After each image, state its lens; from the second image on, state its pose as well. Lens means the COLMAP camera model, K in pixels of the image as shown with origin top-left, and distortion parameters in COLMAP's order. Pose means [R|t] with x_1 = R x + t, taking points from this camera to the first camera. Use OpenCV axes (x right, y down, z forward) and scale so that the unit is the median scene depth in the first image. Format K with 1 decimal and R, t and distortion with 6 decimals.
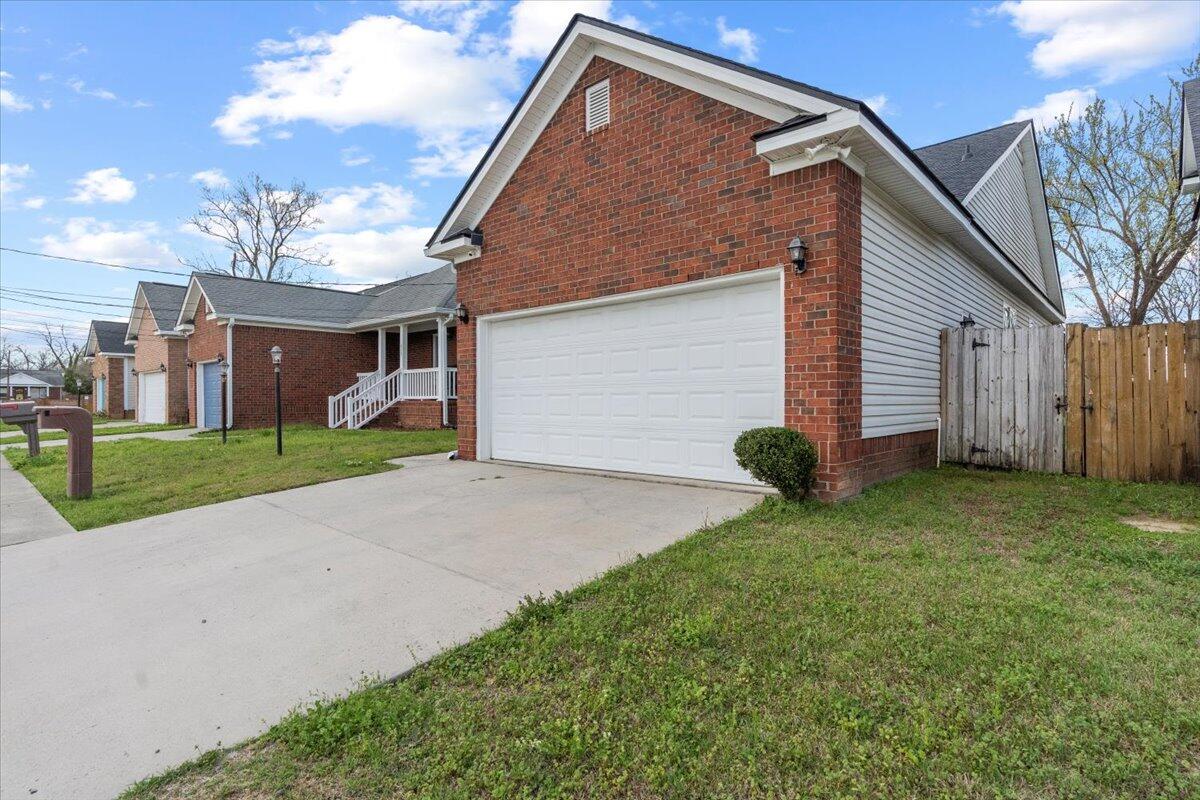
lens RADIAL K [[596.6, 0, 600.0], [0, 596.6, 400.0], [0, 0, 1]] dist [0.002285, 0.000271]
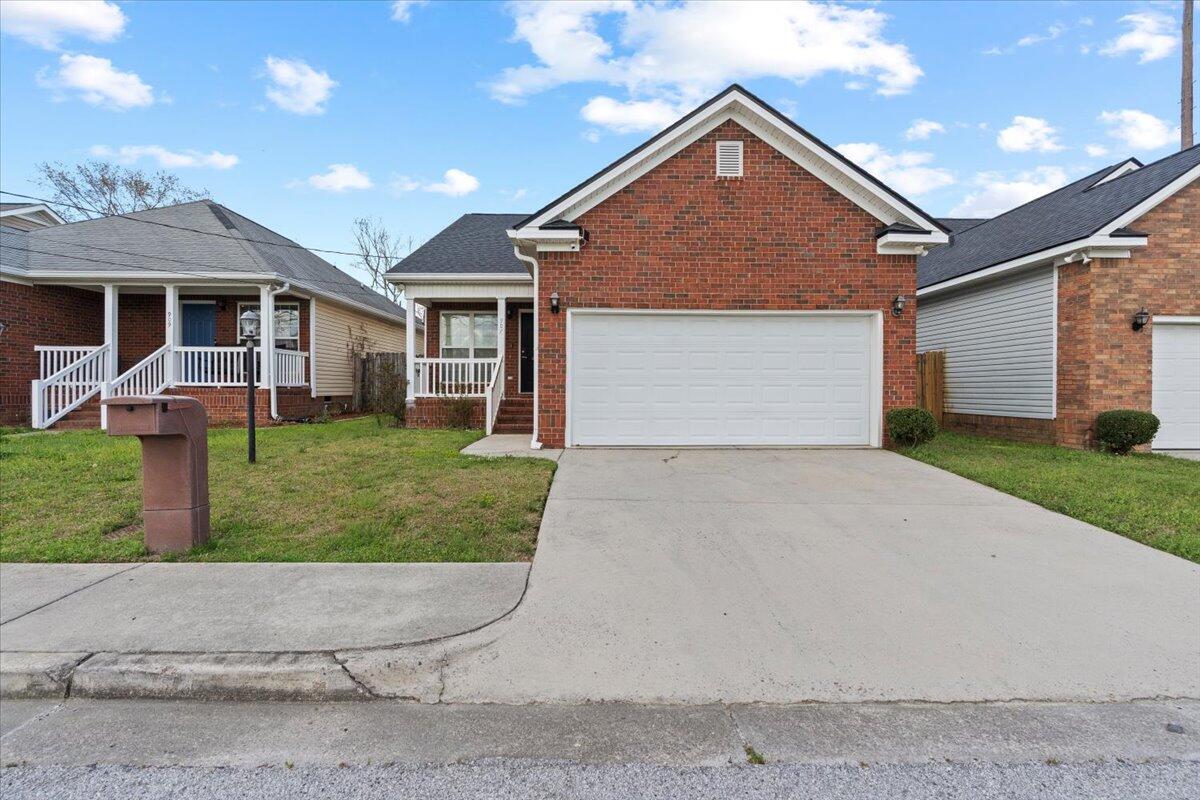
lens RADIAL K [[549.4, 0, 605.5], [0, 549.4, 398.5], [0, 0, 1]] dist [-0.002348, 0.000390]
pose [[0.723173, -0.002213, 0.690663, -0.985093], [-0.006927, 0.999921, 0.010457, 0.007195], [-0.690632, -0.012346, 0.723101, 0.325435]]
